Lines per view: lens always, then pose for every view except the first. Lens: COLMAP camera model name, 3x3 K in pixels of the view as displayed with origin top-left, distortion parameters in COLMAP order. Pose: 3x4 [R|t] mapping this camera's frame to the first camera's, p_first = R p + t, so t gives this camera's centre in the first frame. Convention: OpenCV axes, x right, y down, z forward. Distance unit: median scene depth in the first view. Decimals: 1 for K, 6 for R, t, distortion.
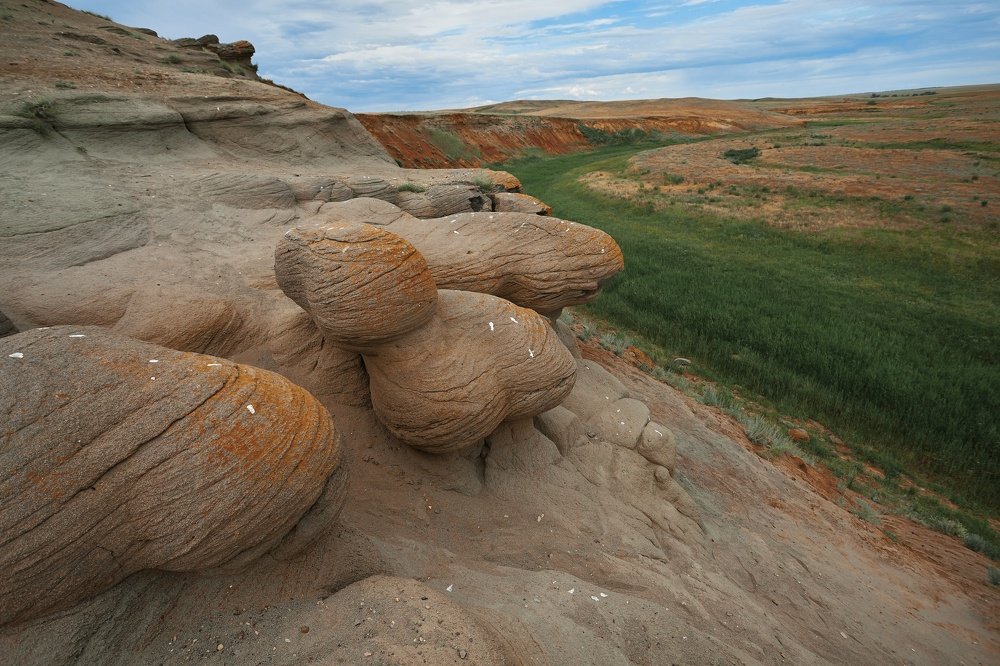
lens RADIAL K [[471.9, 0, 498.4], [0, 471.9, 333.1], [0, 0, 1]] dist [-0.001001, -0.000274]
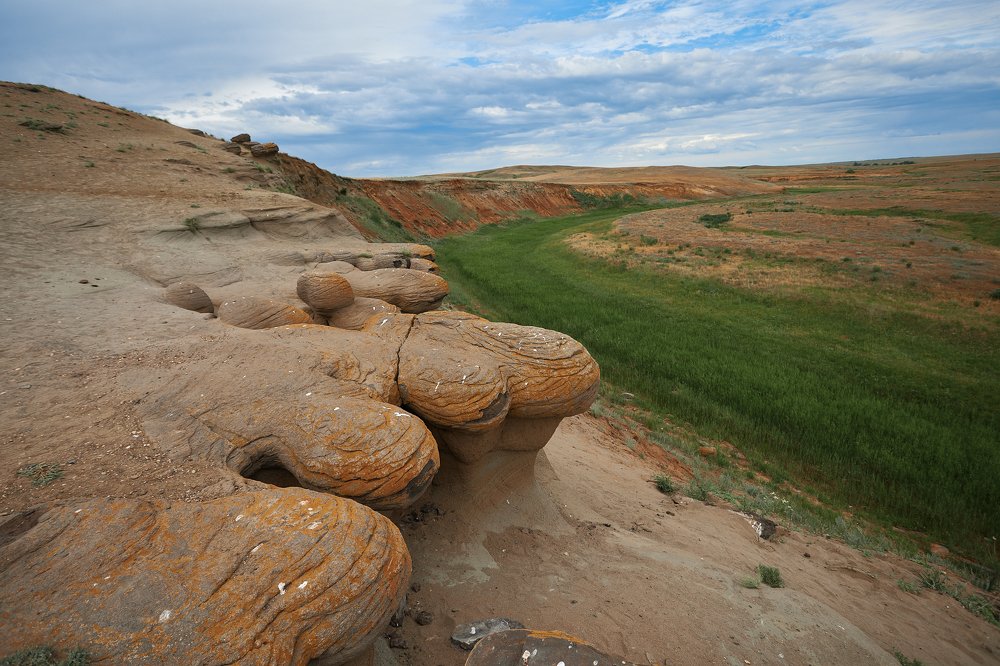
lens RADIAL K [[471.9, 0, 501.4], [0, 471.9, 333.3], [0, 0, 1]] dist [-0.001001, -0.000274]
pose [[0.999950, 0.008522, 0.005293, 0.046074], [-0.007858, 0.993339, -0.114964, 0.028395], [-0.006237, 0.114916, 0.993356, -0.111740]]
